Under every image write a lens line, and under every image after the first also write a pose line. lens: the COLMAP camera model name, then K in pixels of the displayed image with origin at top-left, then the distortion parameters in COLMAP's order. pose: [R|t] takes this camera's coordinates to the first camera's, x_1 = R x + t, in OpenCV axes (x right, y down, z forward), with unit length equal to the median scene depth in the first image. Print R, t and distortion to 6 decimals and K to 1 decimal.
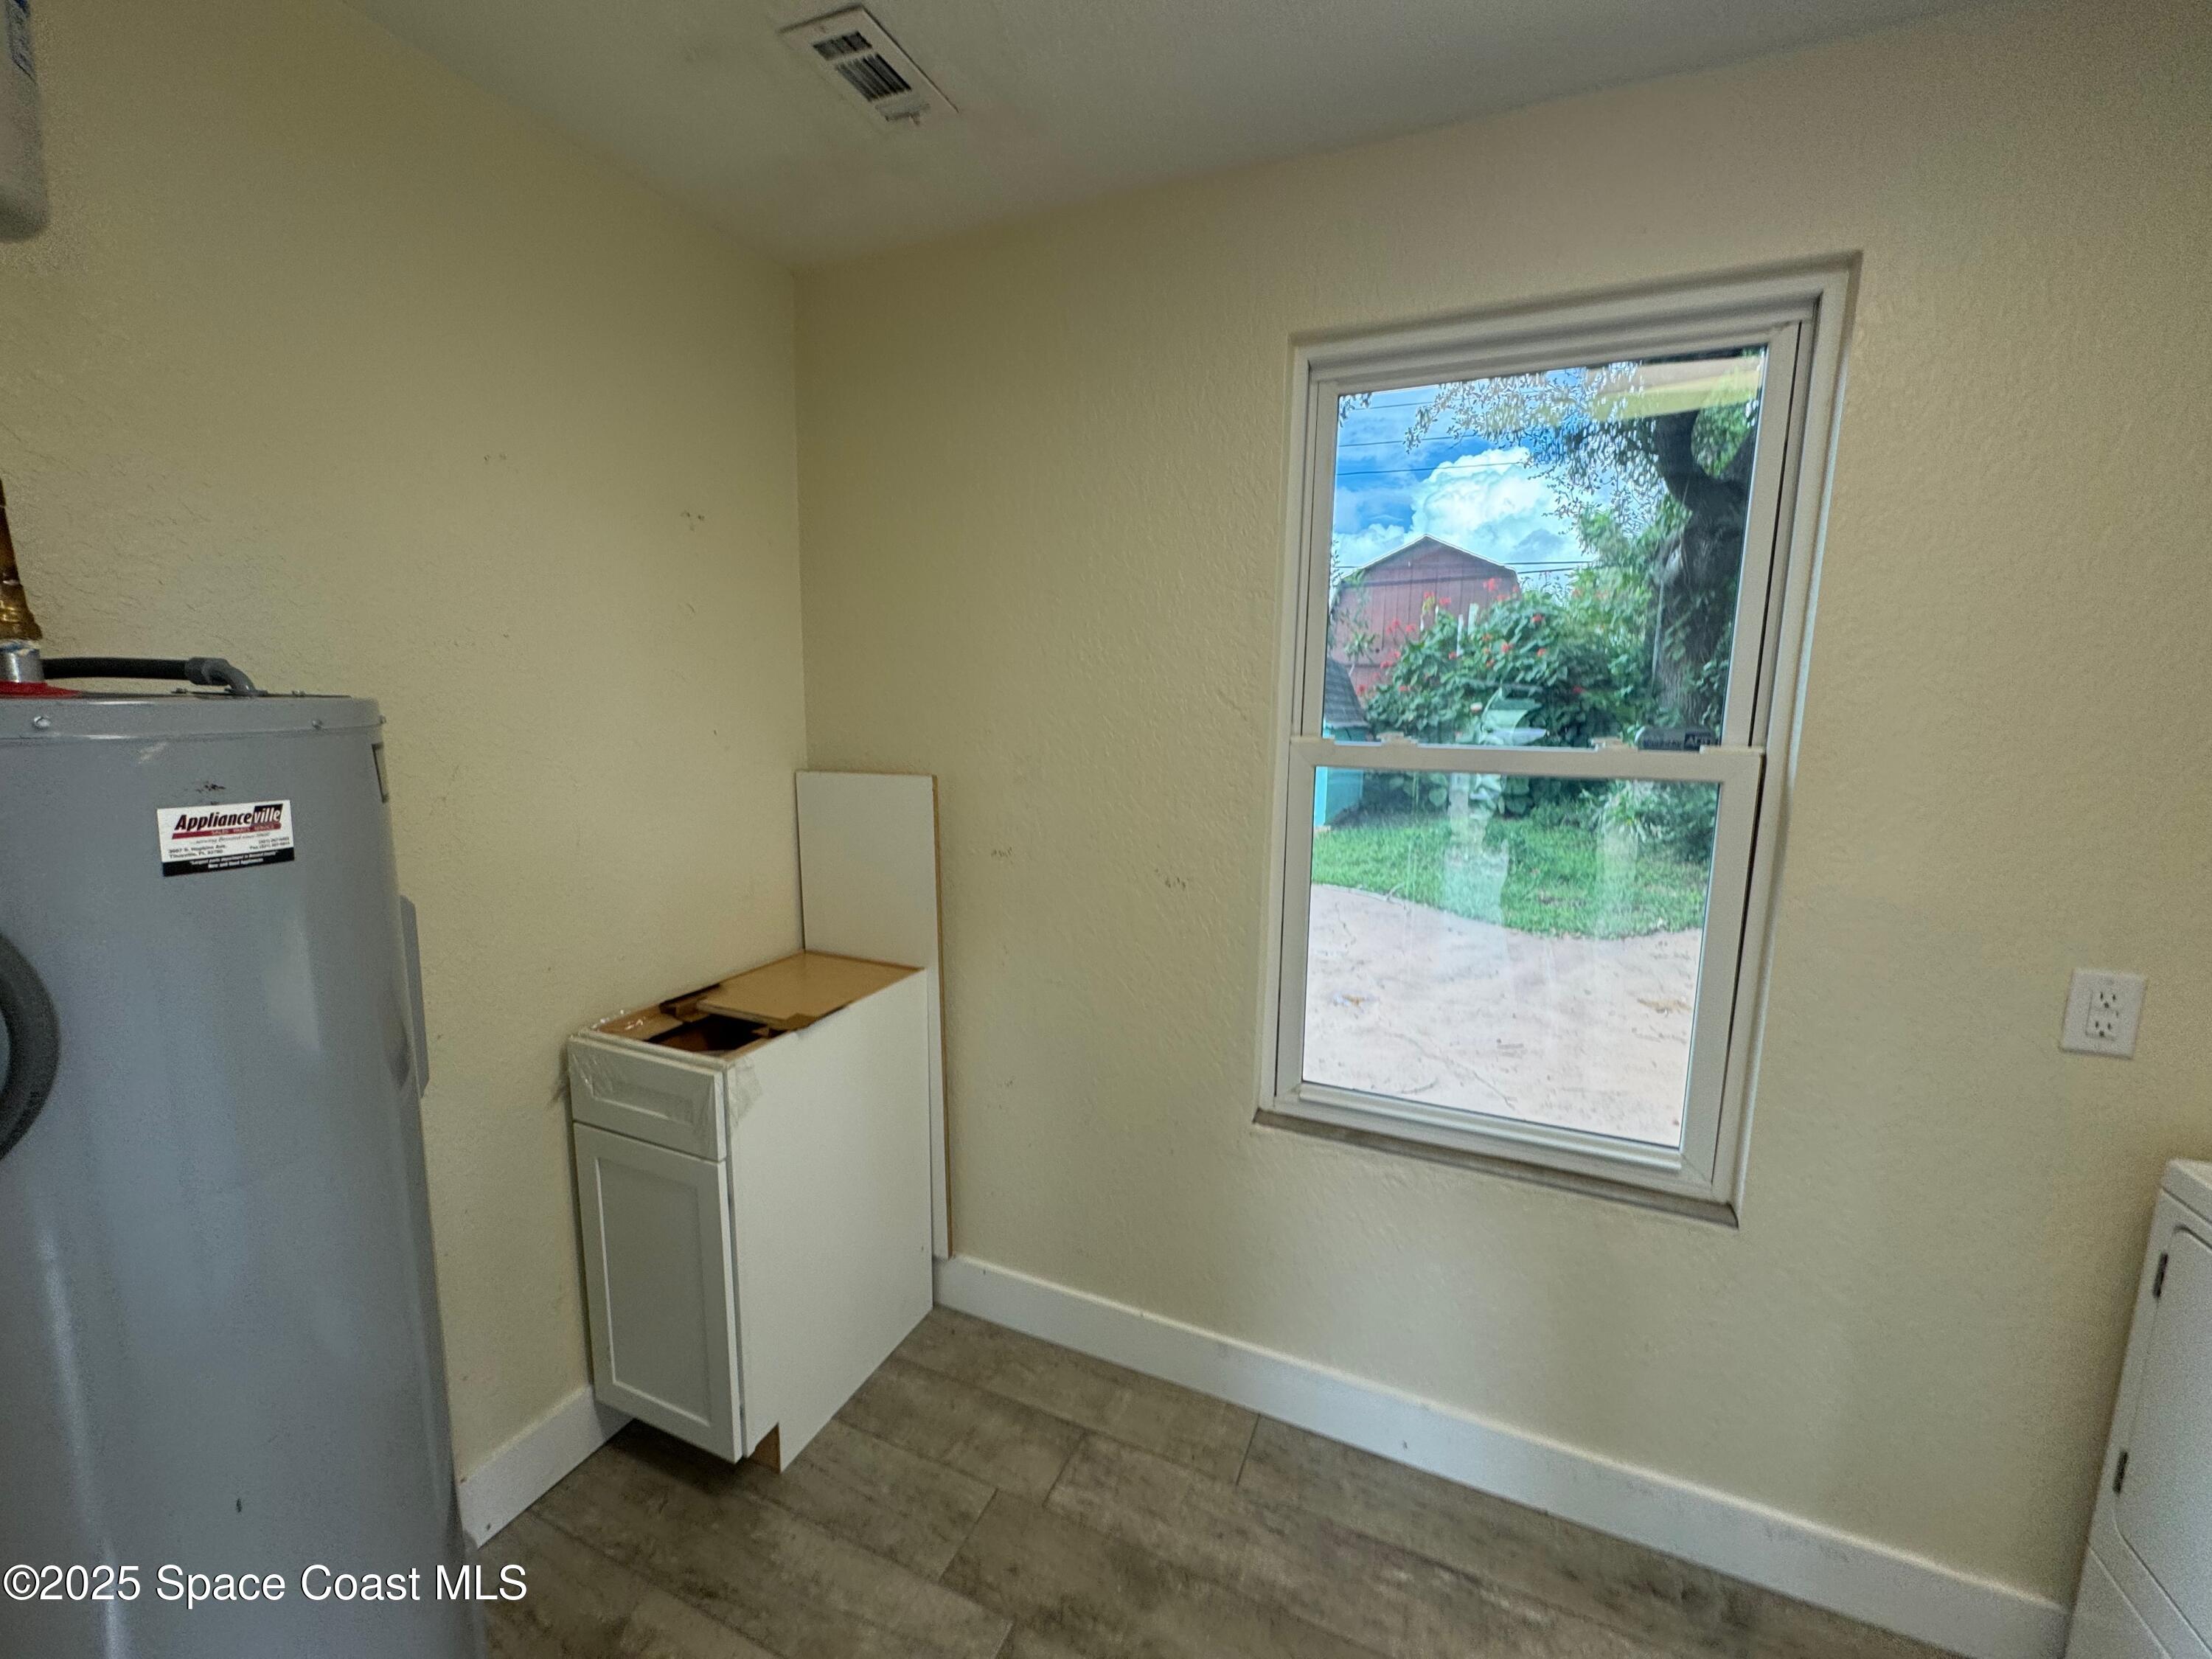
lens RADIAL K [[888.0, 0, 1105.7], [0, 888.0, 818.0], [0, 0, 1]] dist [-0.003974, 0.000812]
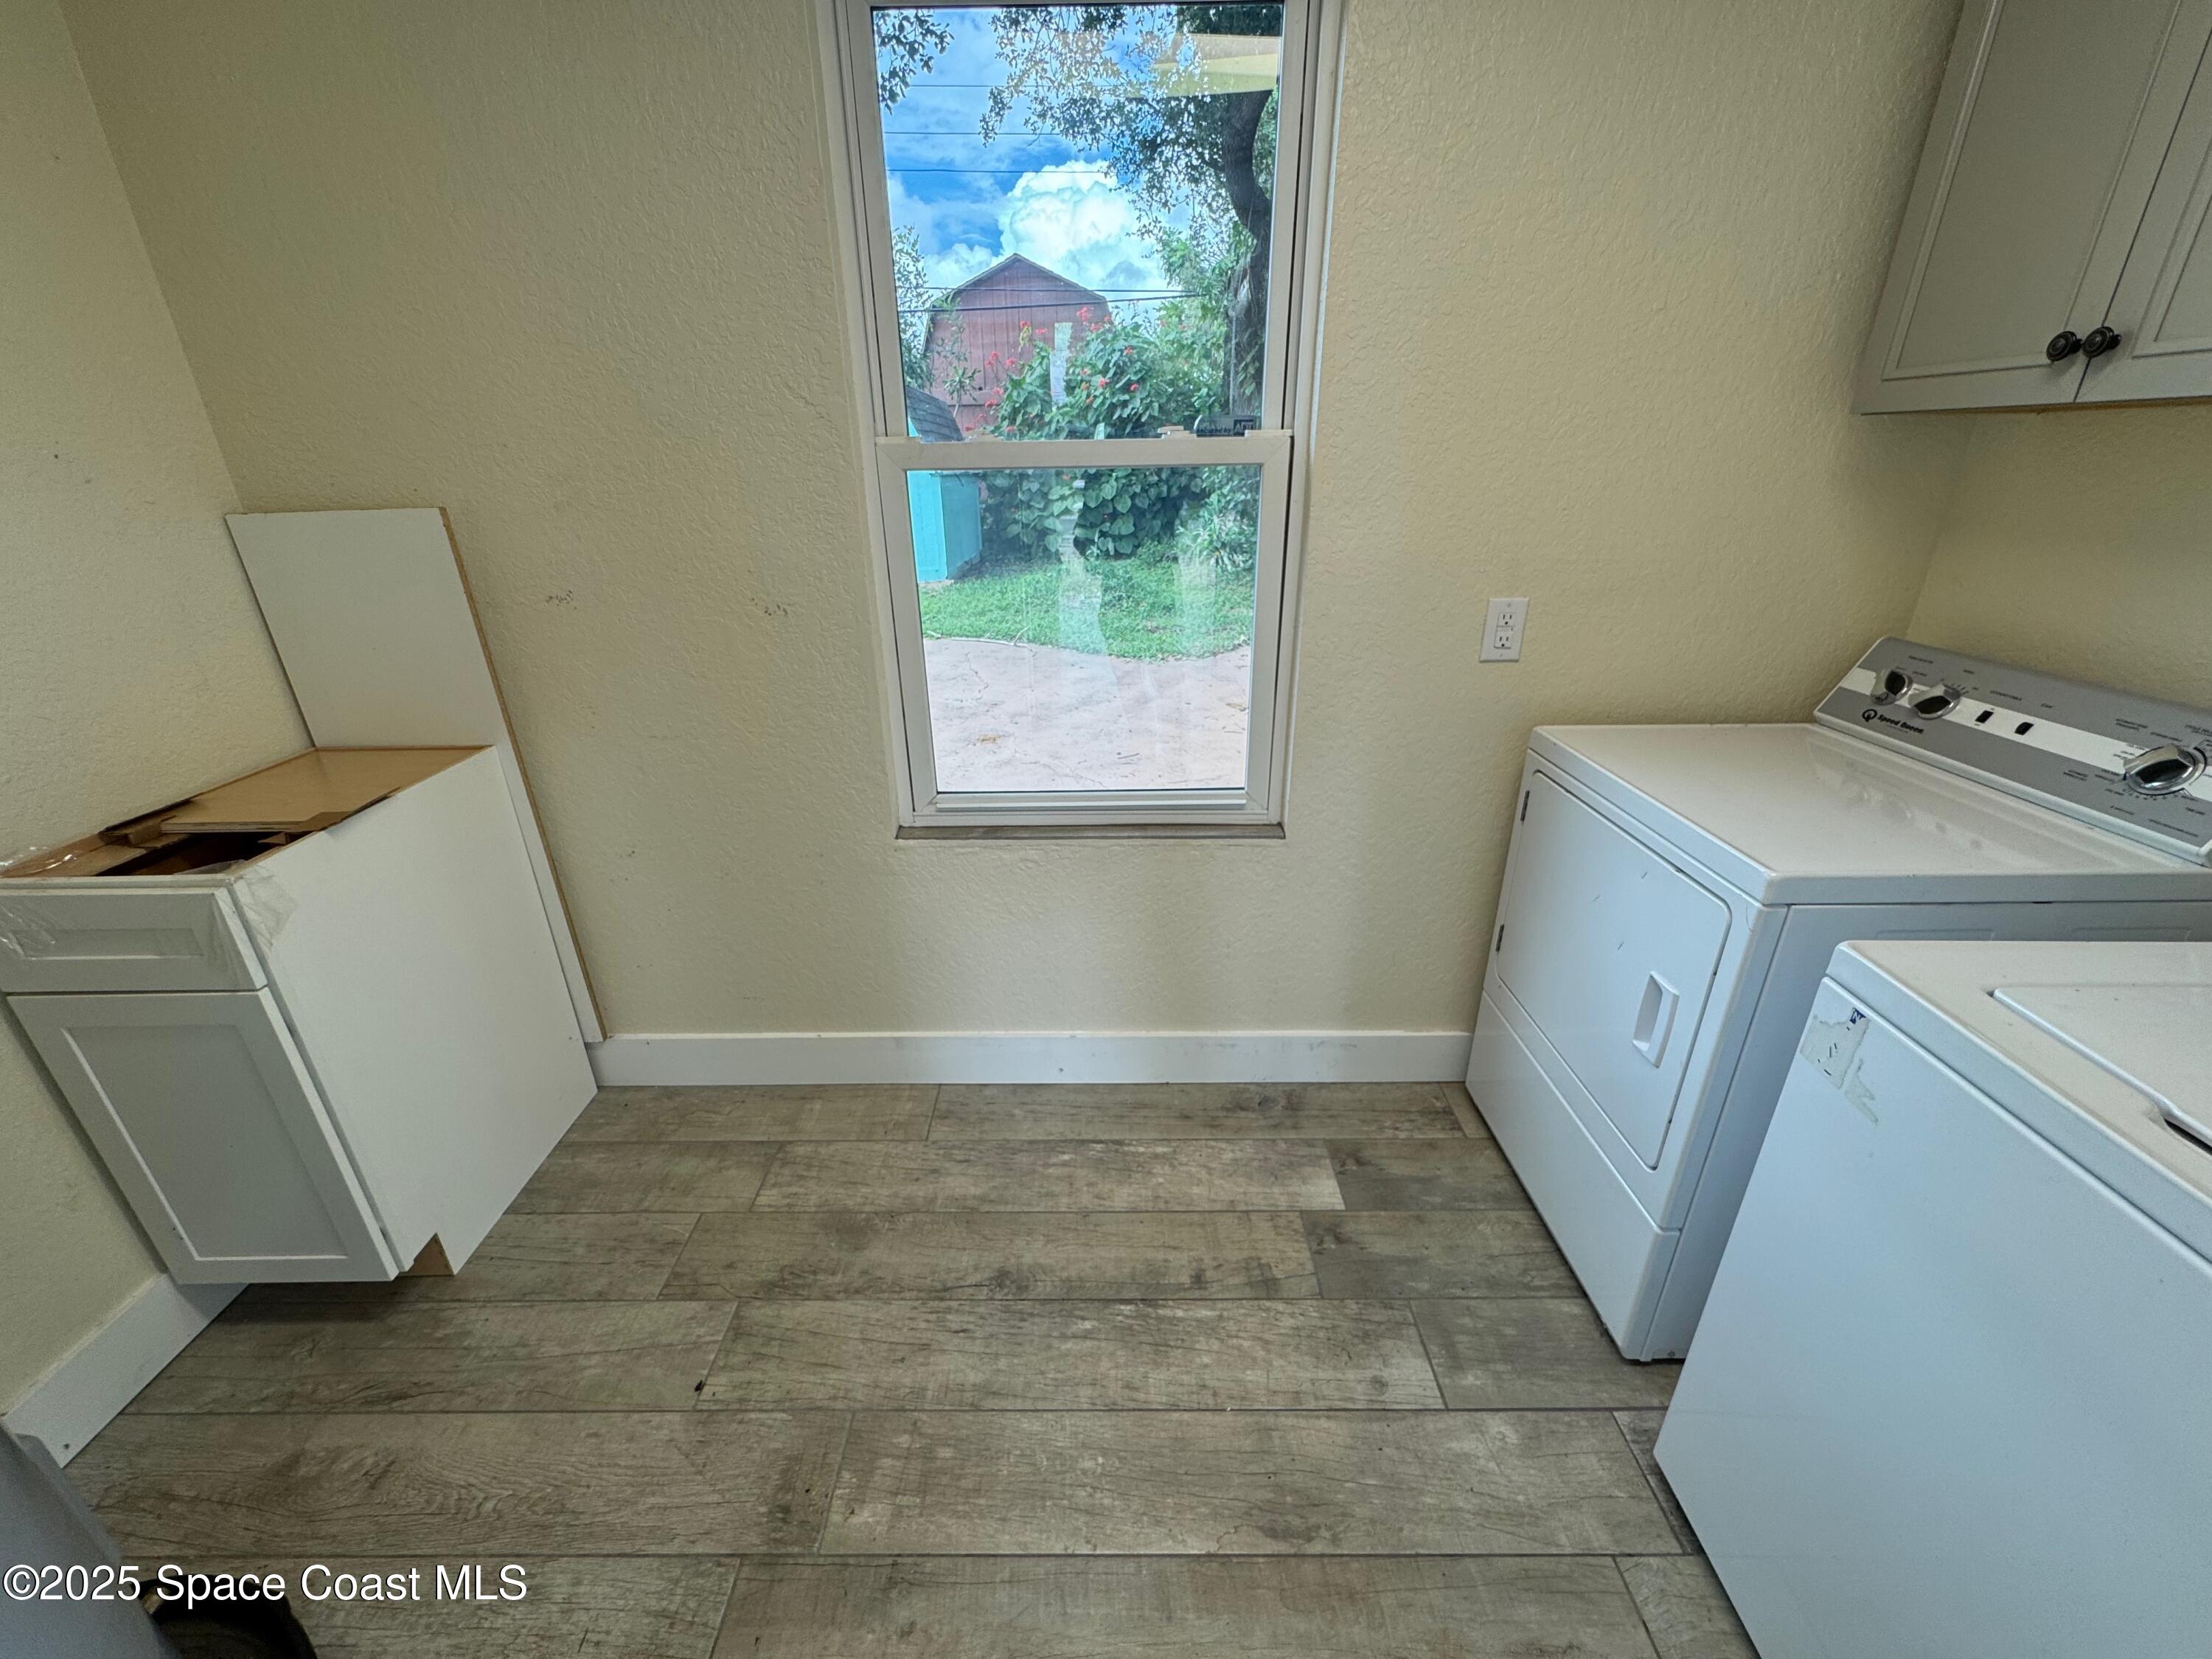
lens RADIAL K [[888.0, 0, 1106.5], [0, 888.0, 819.0], [0, 0, 1]] dist [-0.003974, 0.000812]
pose [[0.914136, -0.179889, 0.363311, 0.015724], [0.080573, 0.958902, 0.272057, 0.051475], [-0.397320, -0.219424, 0.891061, -0.021170]]
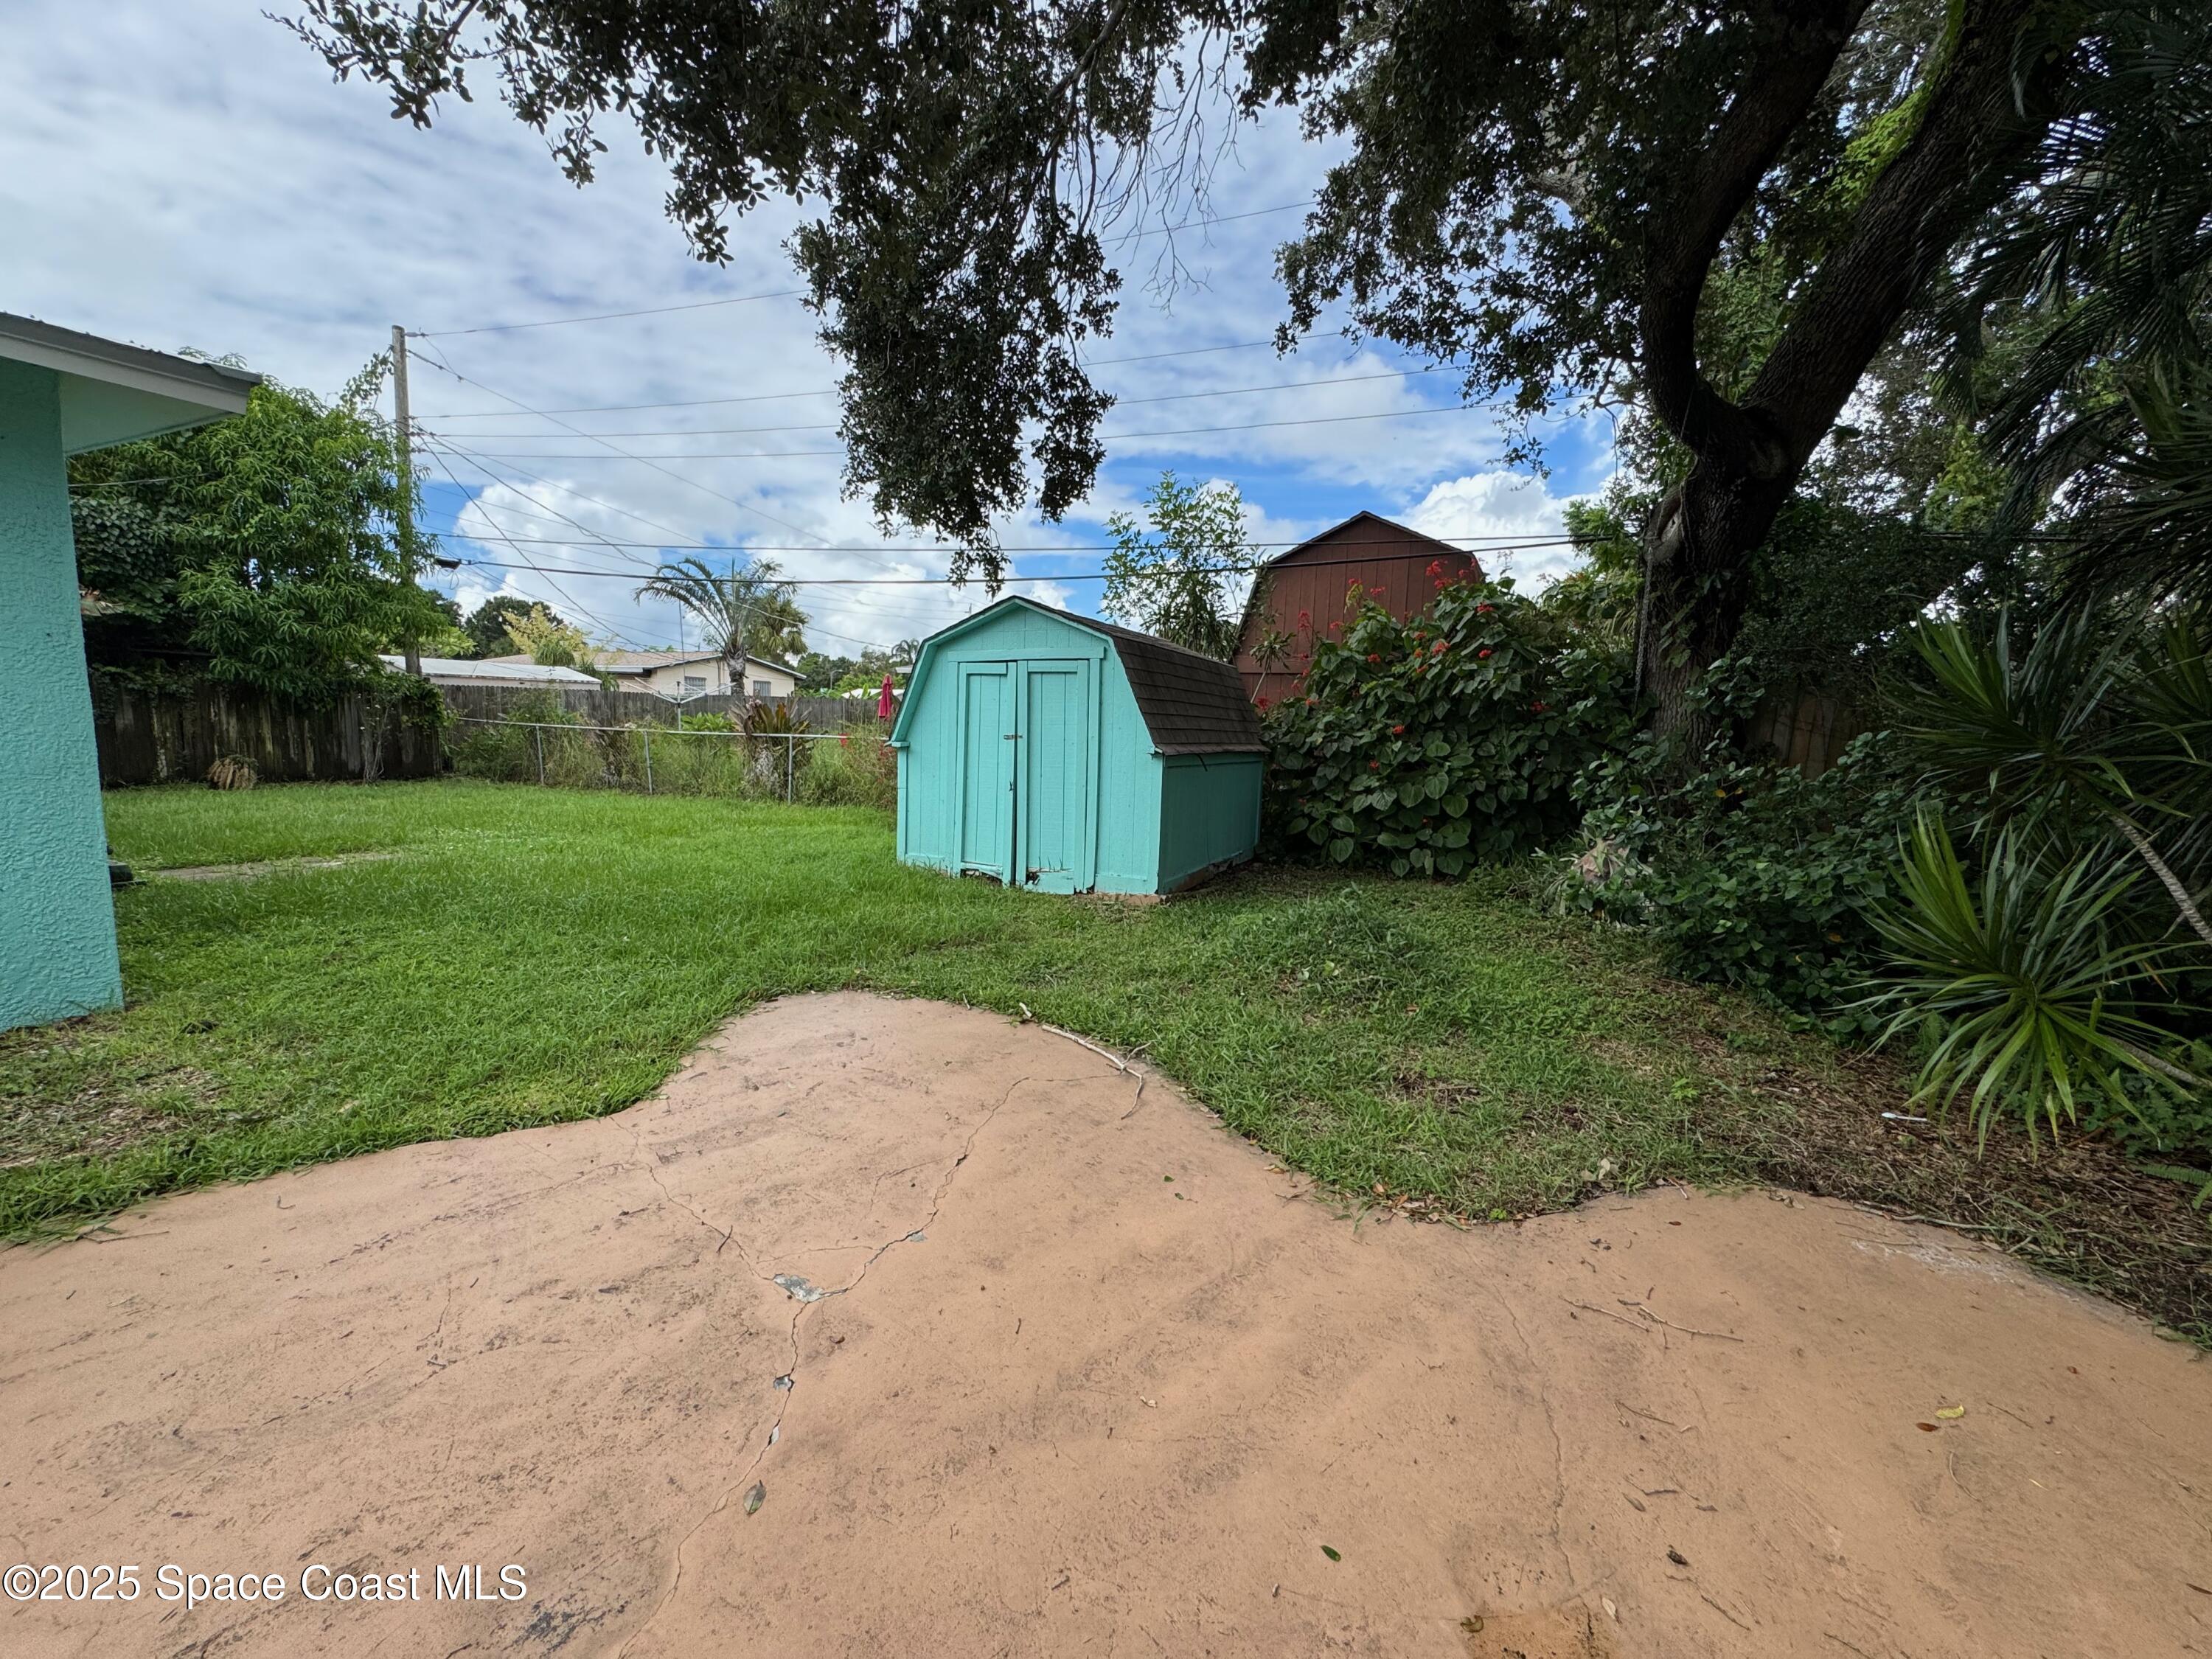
lens RADIAL K [[888.0, 0, 1089.5], [0, 888.0, 817.8], [0, 0, 1]] dist [-0.003974, 0.000812]
pose [[0.999505, 0.018342, -0.025554, 1.162843], [-0.018800, 0.999664, -0.017820, -0.207832], [0.025219, 0.018292, 0.999515, 1.664080]]
